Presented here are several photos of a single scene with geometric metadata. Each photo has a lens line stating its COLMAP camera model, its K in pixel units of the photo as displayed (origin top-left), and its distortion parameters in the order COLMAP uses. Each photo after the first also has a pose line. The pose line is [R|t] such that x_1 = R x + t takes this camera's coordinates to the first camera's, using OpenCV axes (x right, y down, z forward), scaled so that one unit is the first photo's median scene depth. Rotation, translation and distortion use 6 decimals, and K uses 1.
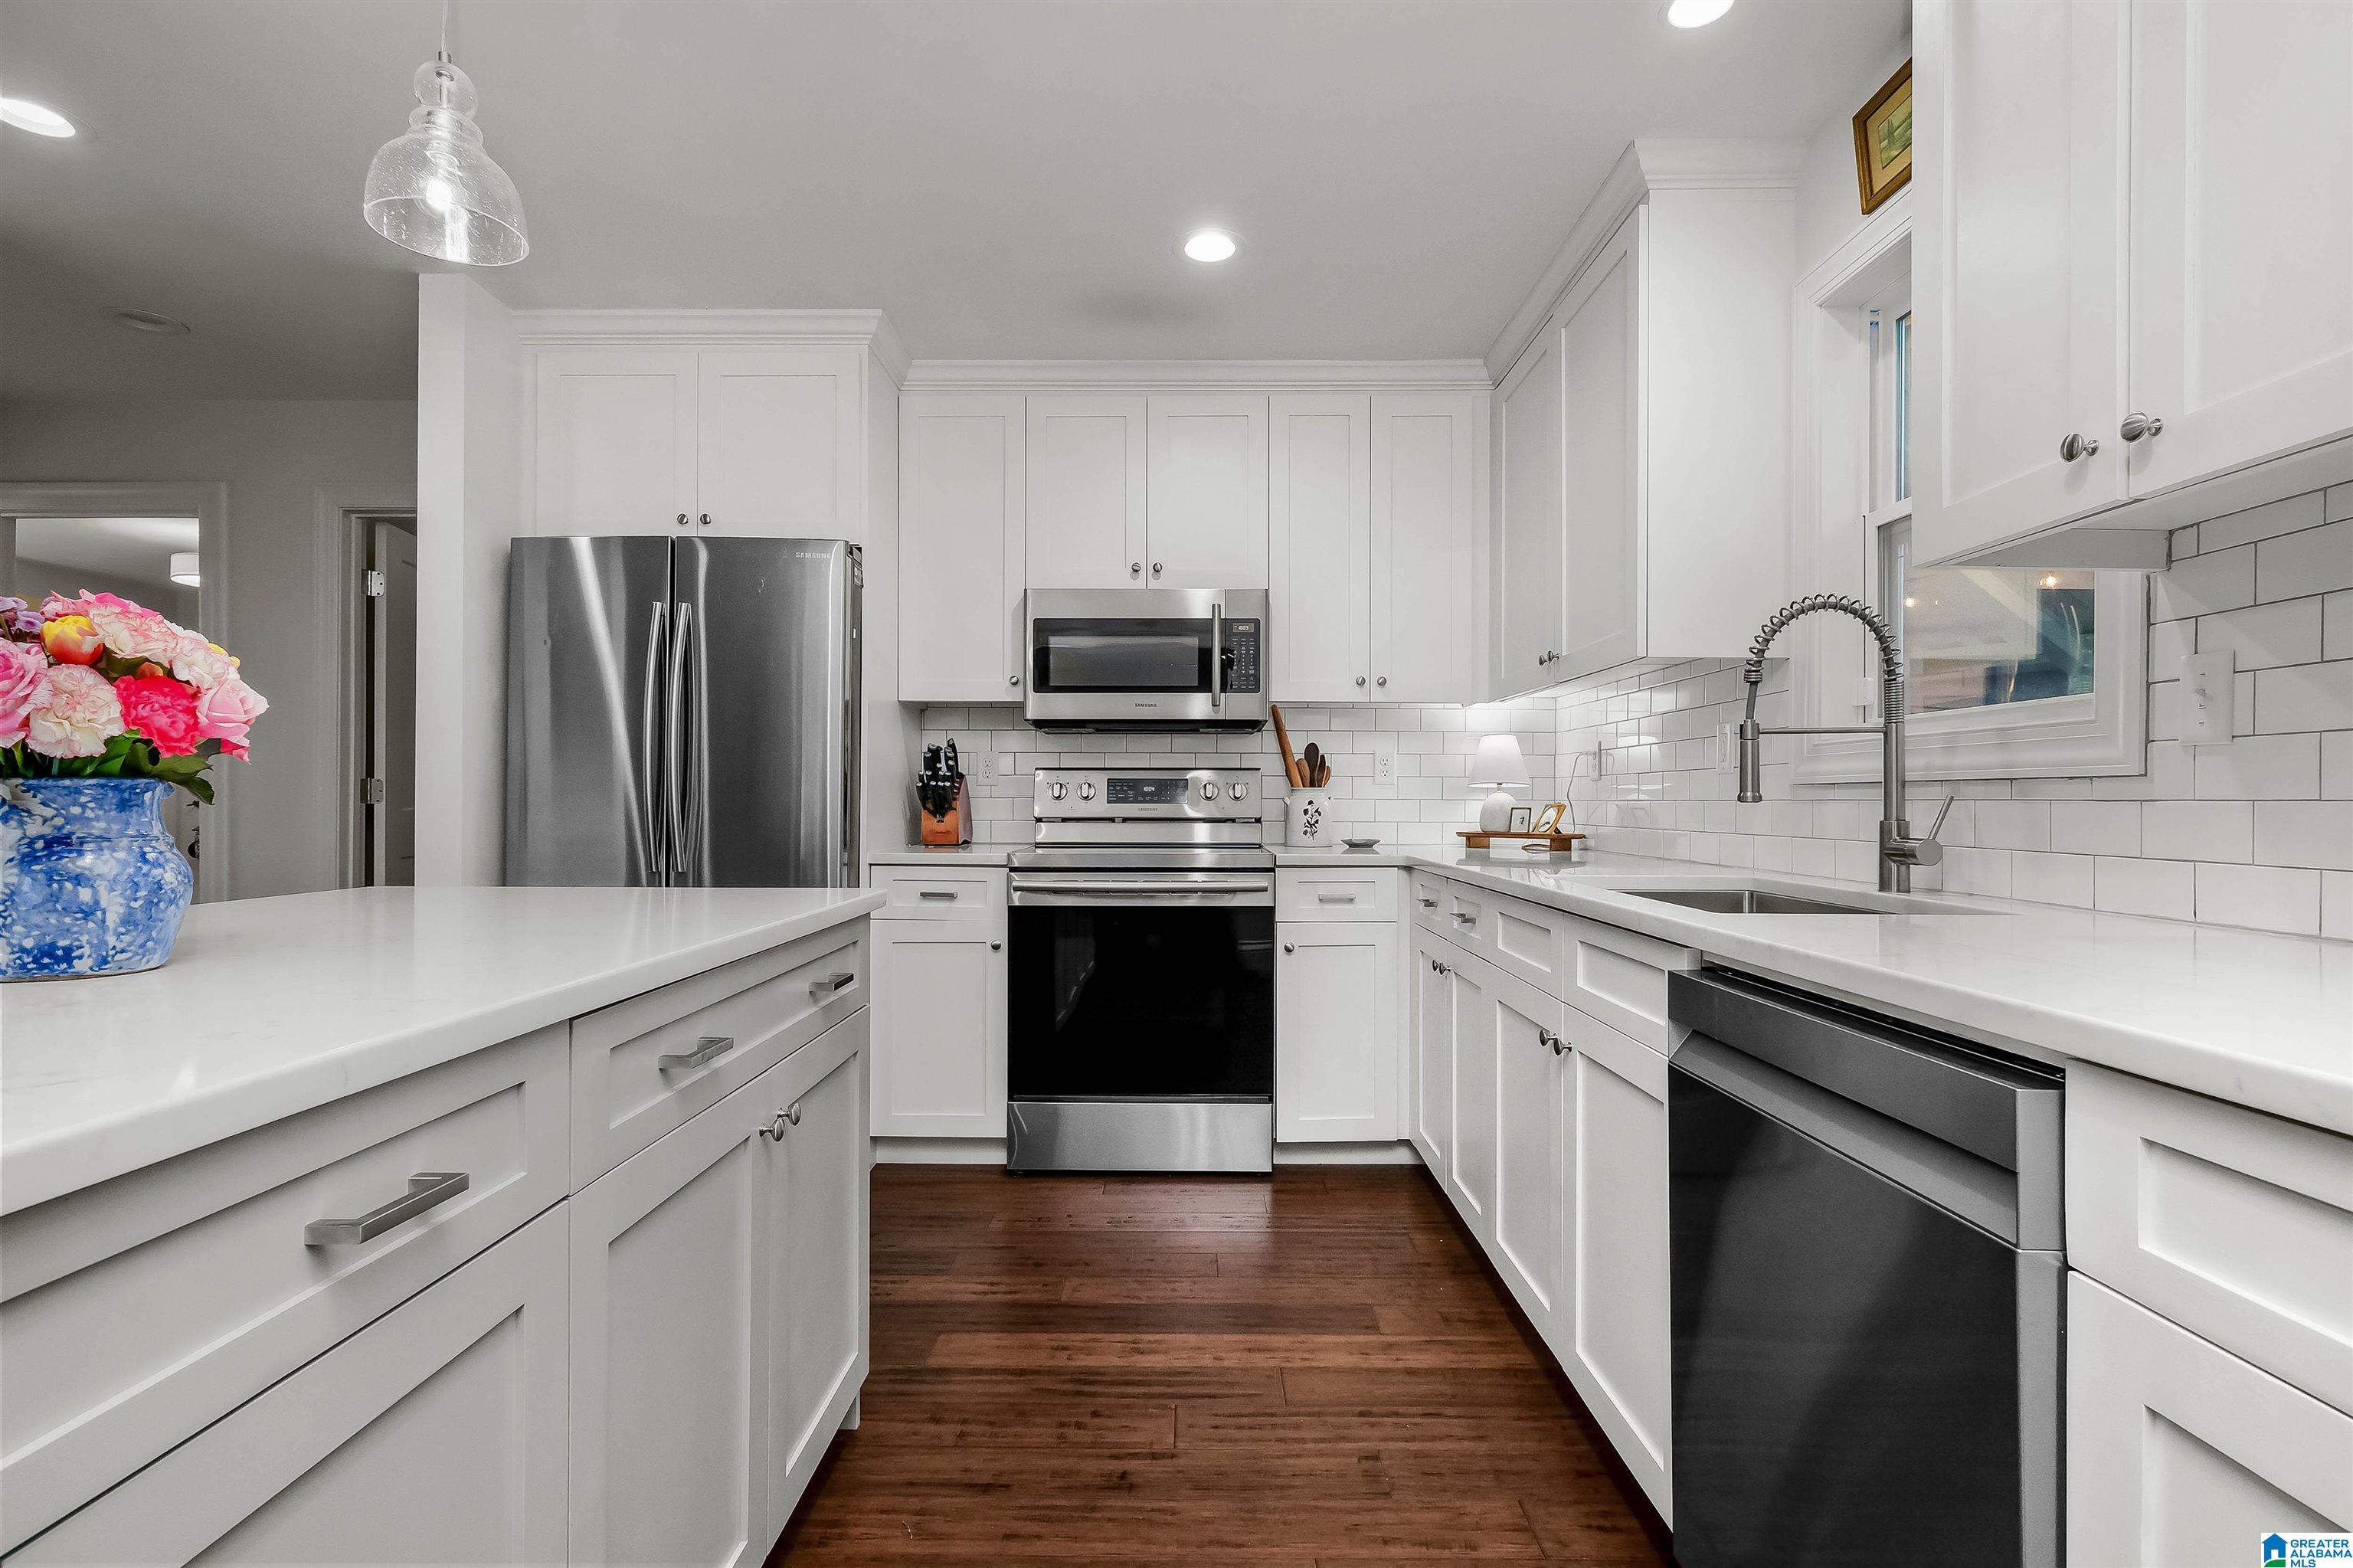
lens RADIAL K [[1108.1, 0, 1174.7], [0, 1108.1, 793.7], [0, 0, 1]] dist [0.002046, 0.000309]
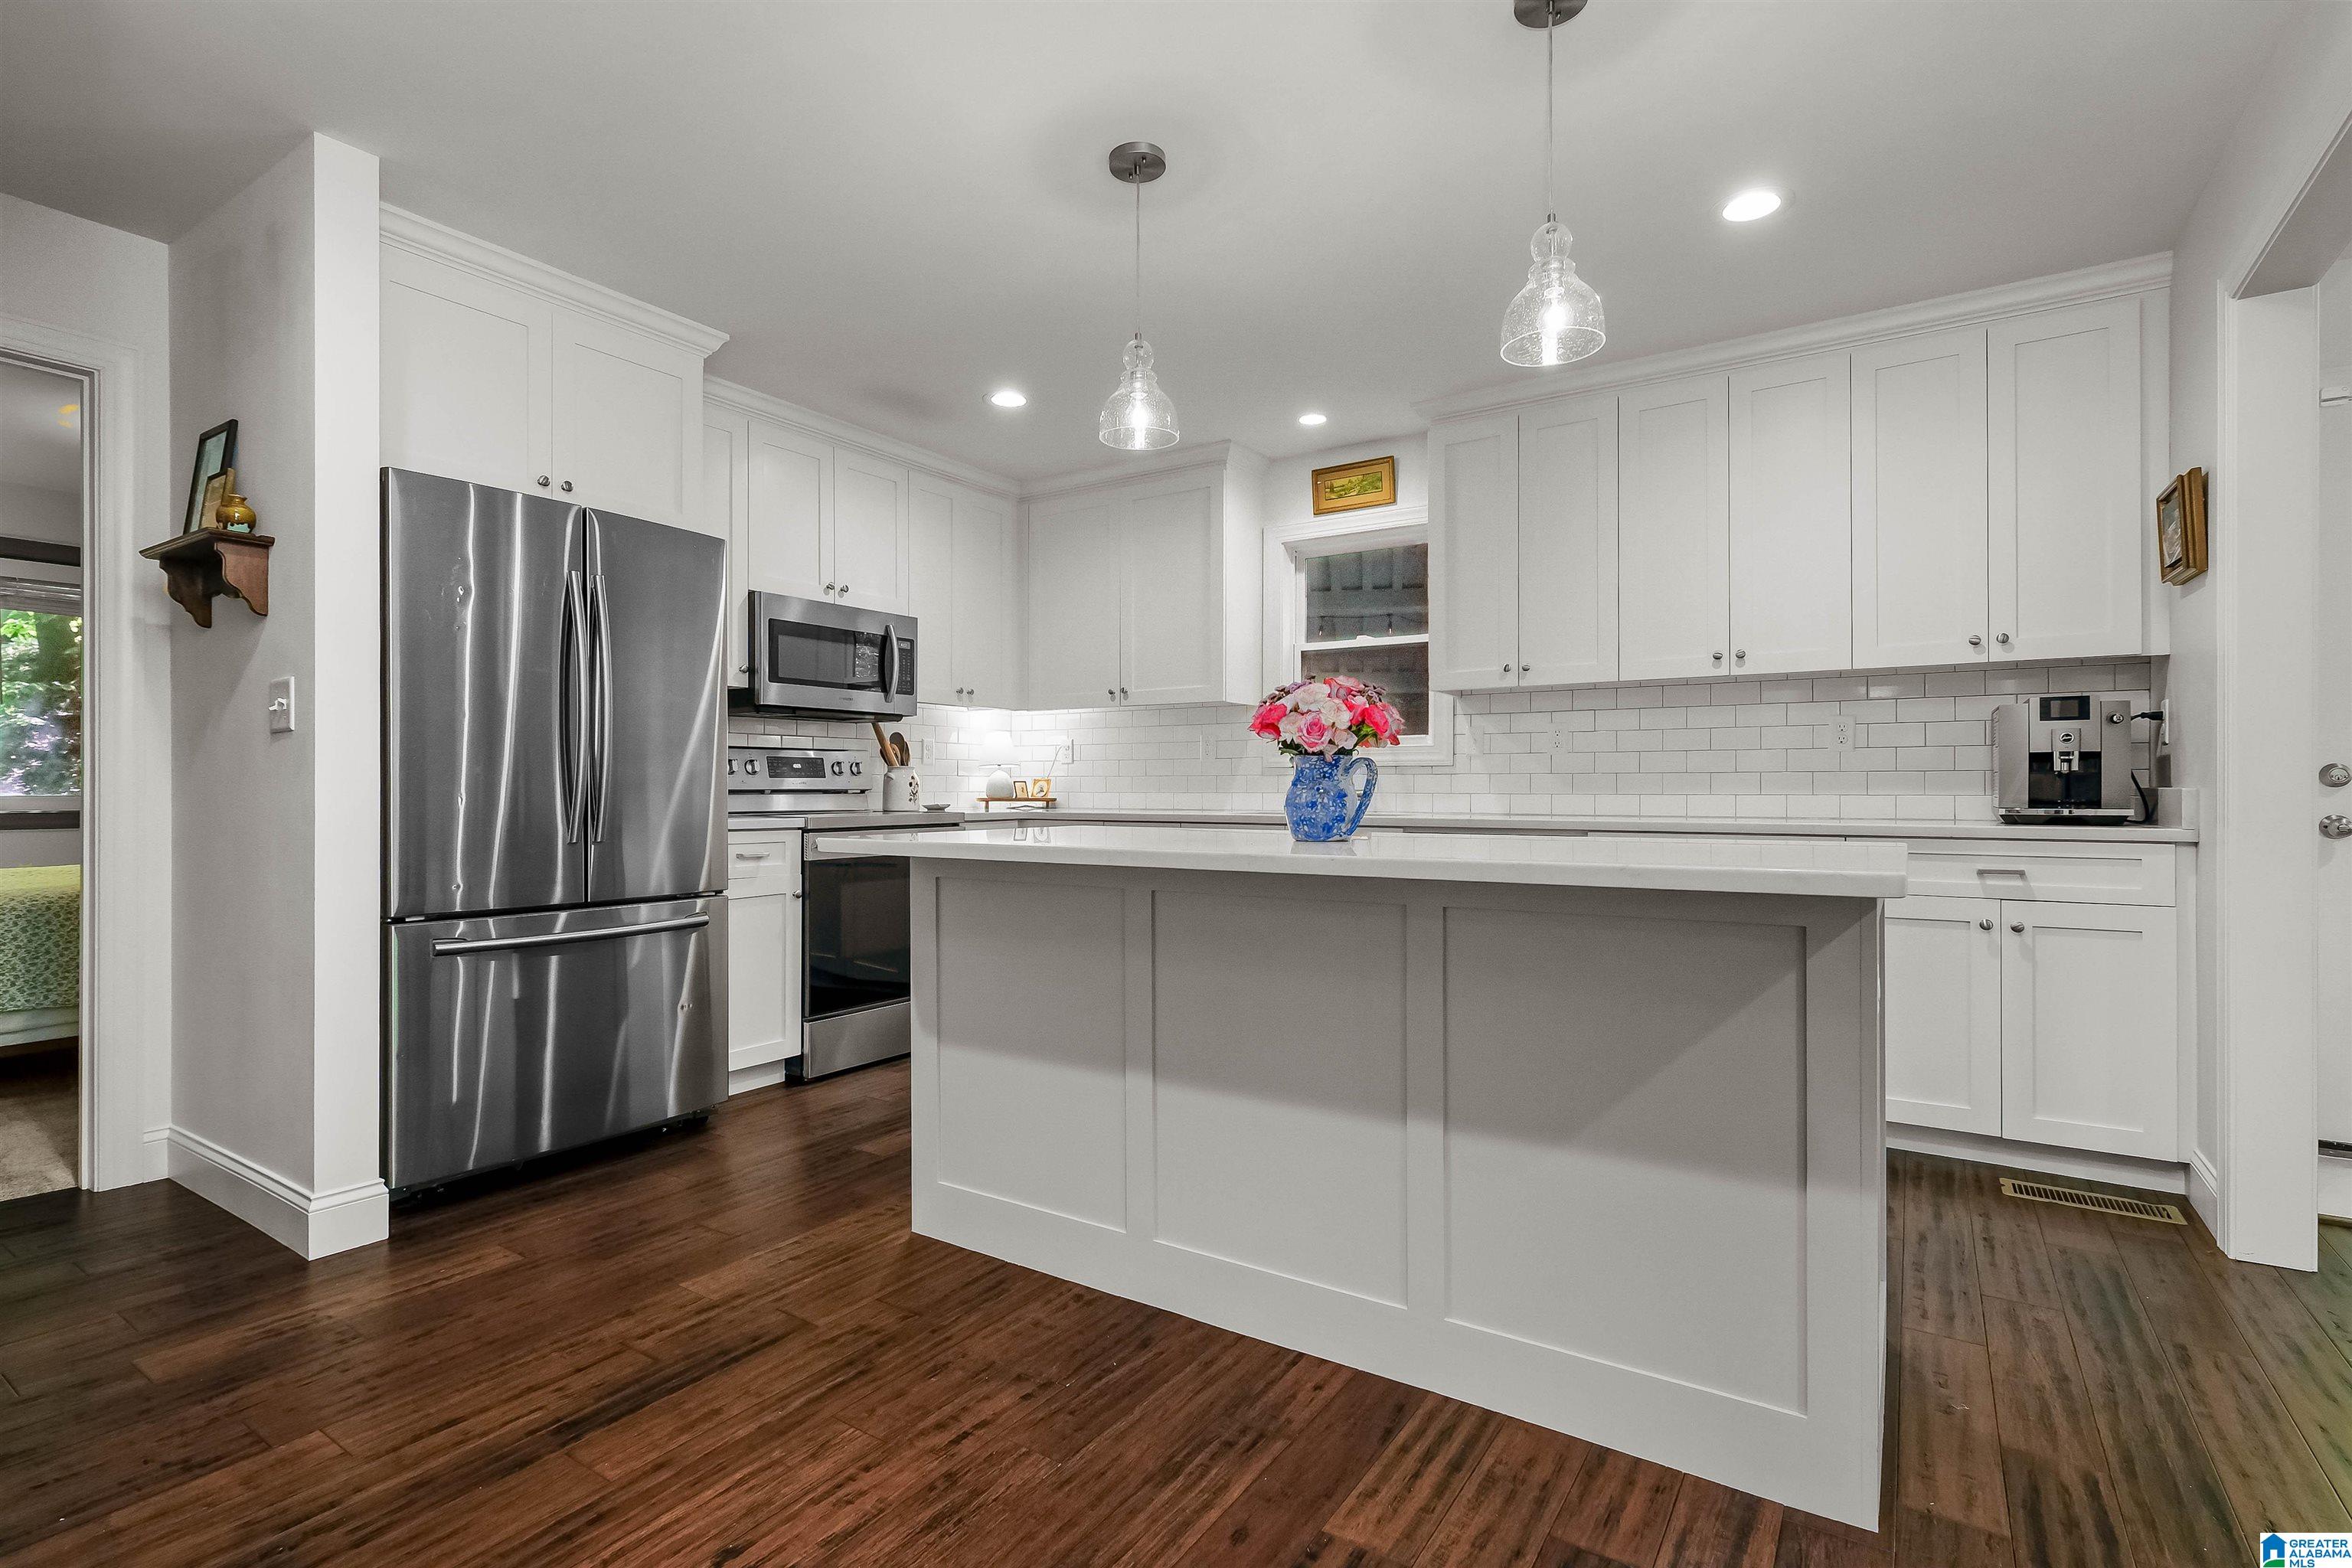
lens RADIAL K [[1107.6, 0, 1179.9], [0, 1107.6, 791.5], [0, 0, 1]] dist [0.002046, 0.000309]
pose [[0.536460, -0.006942, 0.843897, -0.937517], [-0.002878, 0.999945, 0.010054, 0.011731], [-0.843921, -0.007822, 0.536411, 0.010029]]
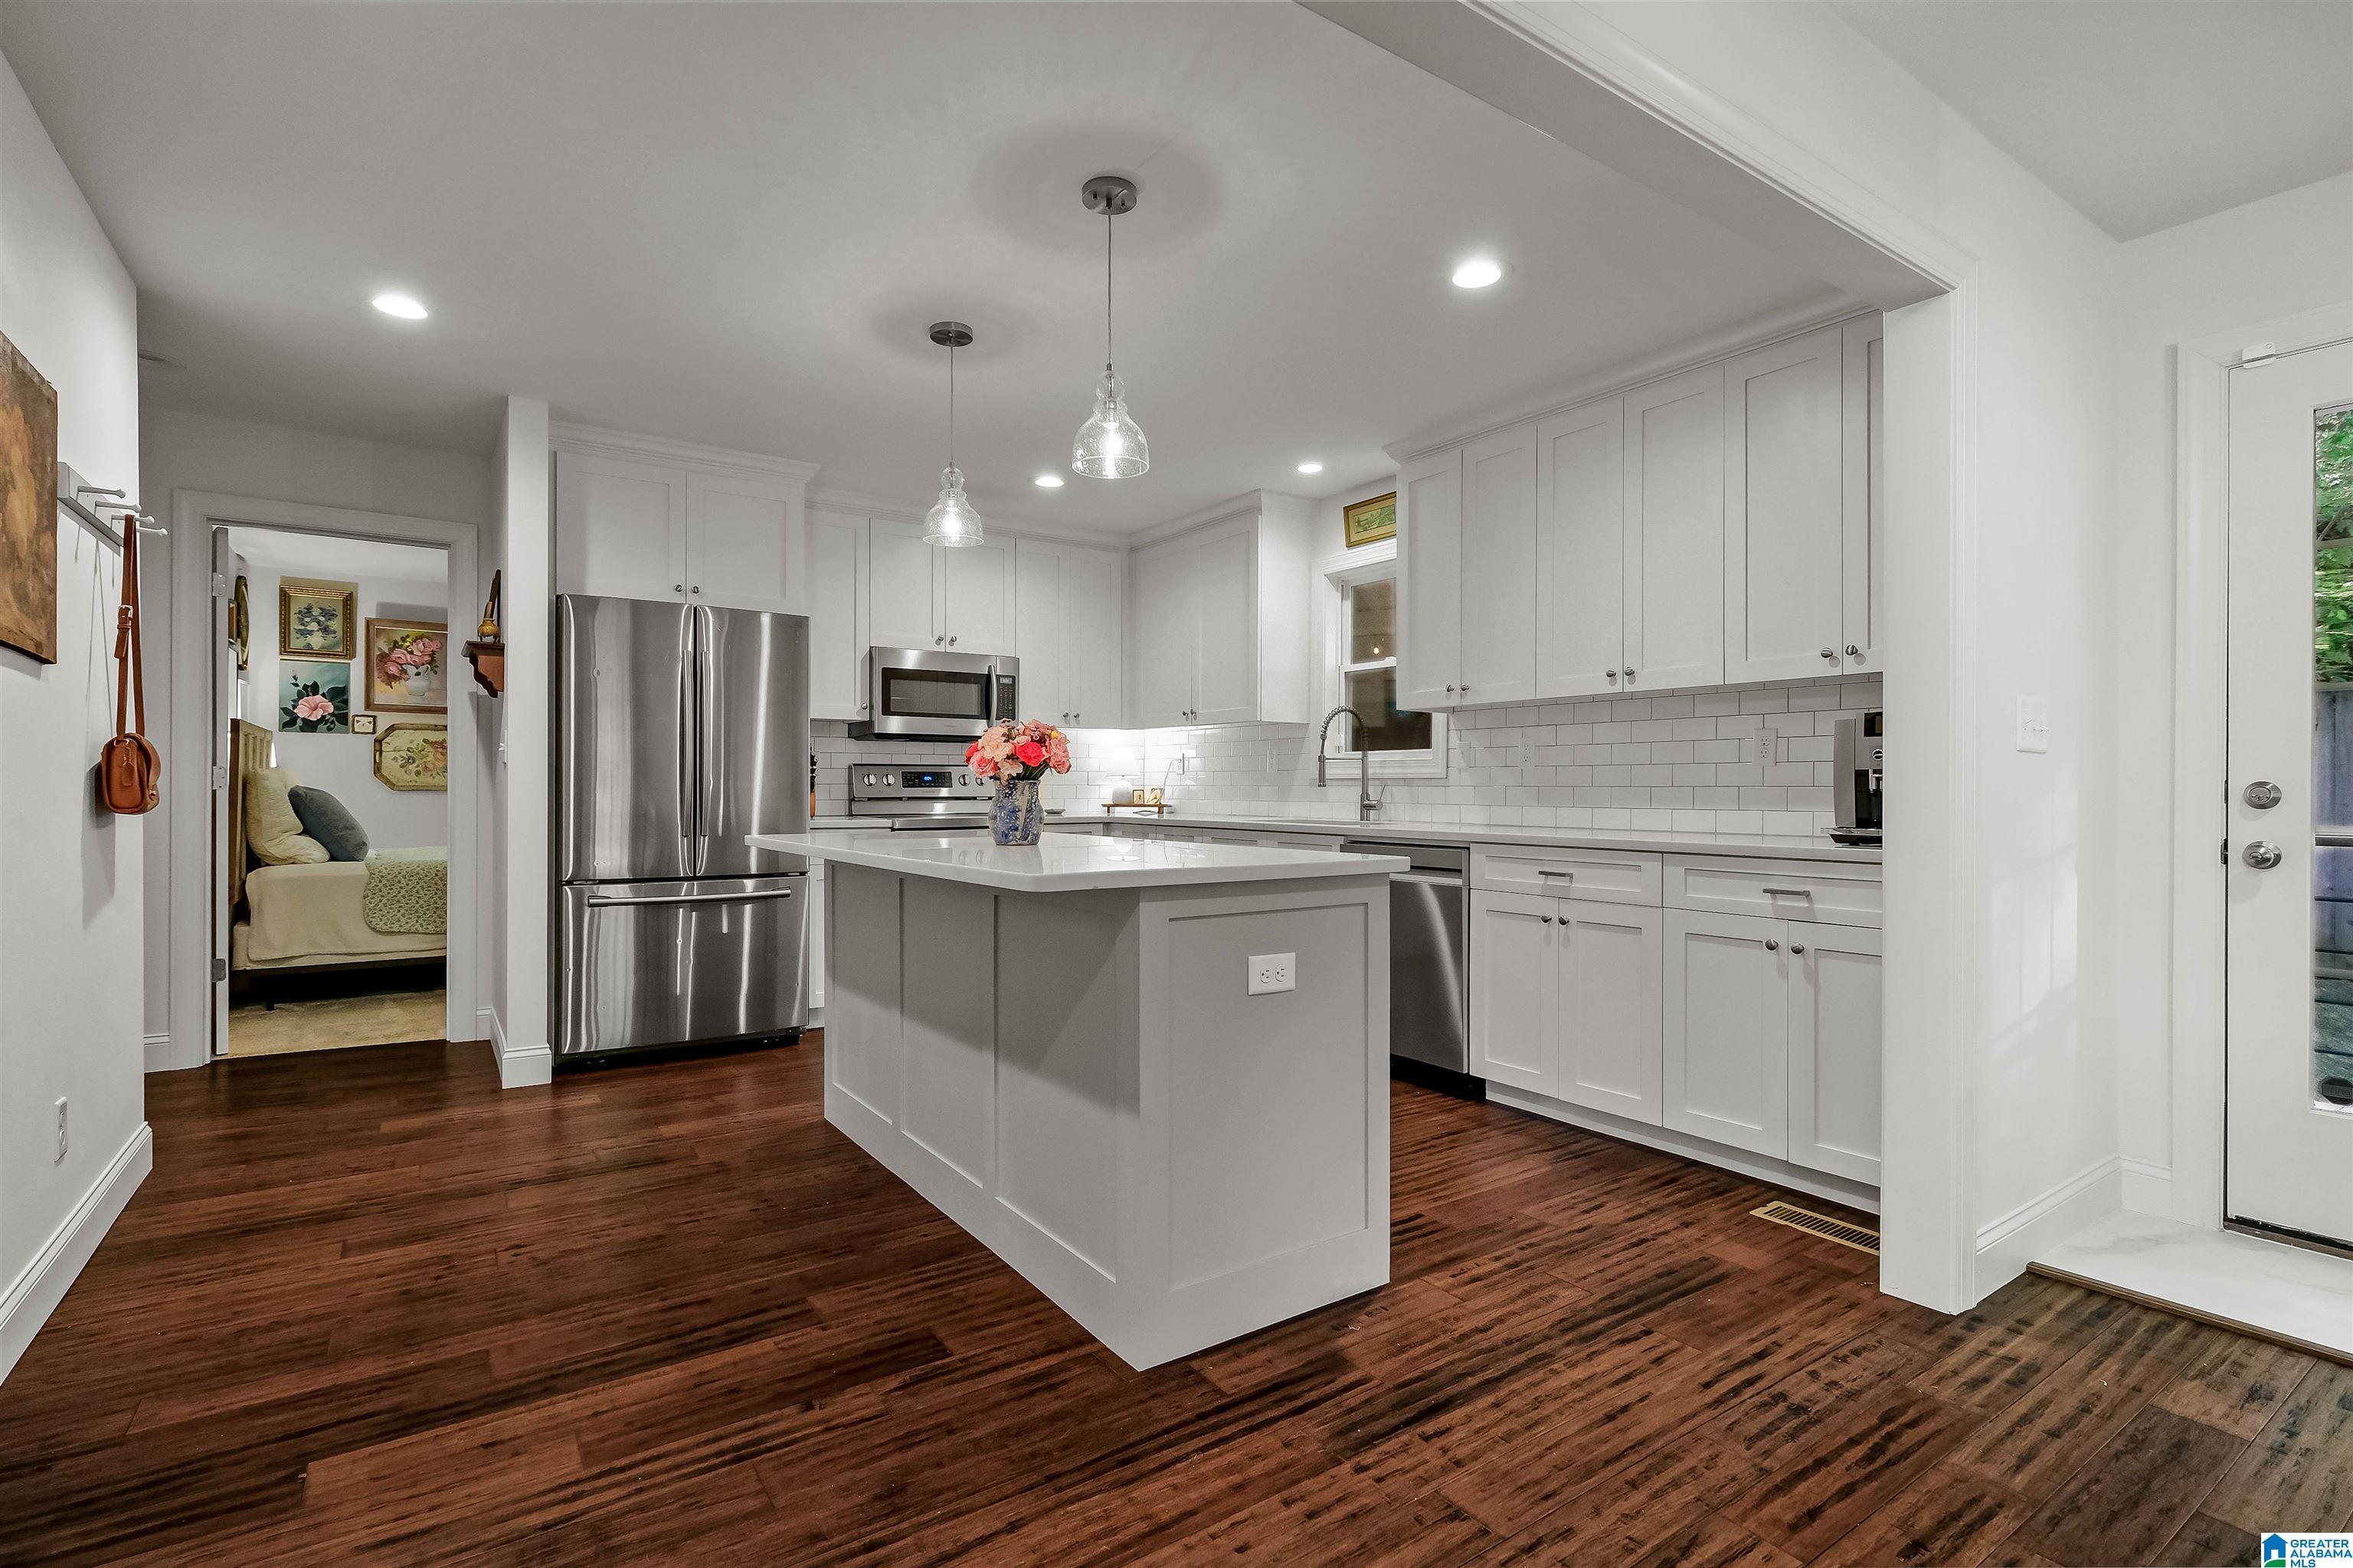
lens RADIAL K [[1108.1, 0, 1185.2], [0, 1108.1, 785.2], [0, 0, 1]] dist [0.002046, 0.000309]
pose [[0.811796, -0.000736, 0.583941, -0.725888], [-0.003046, 0.999980, 0.005494, -0.005223], [-0.583934, -0.006239, 0.811777, -0.519720]]
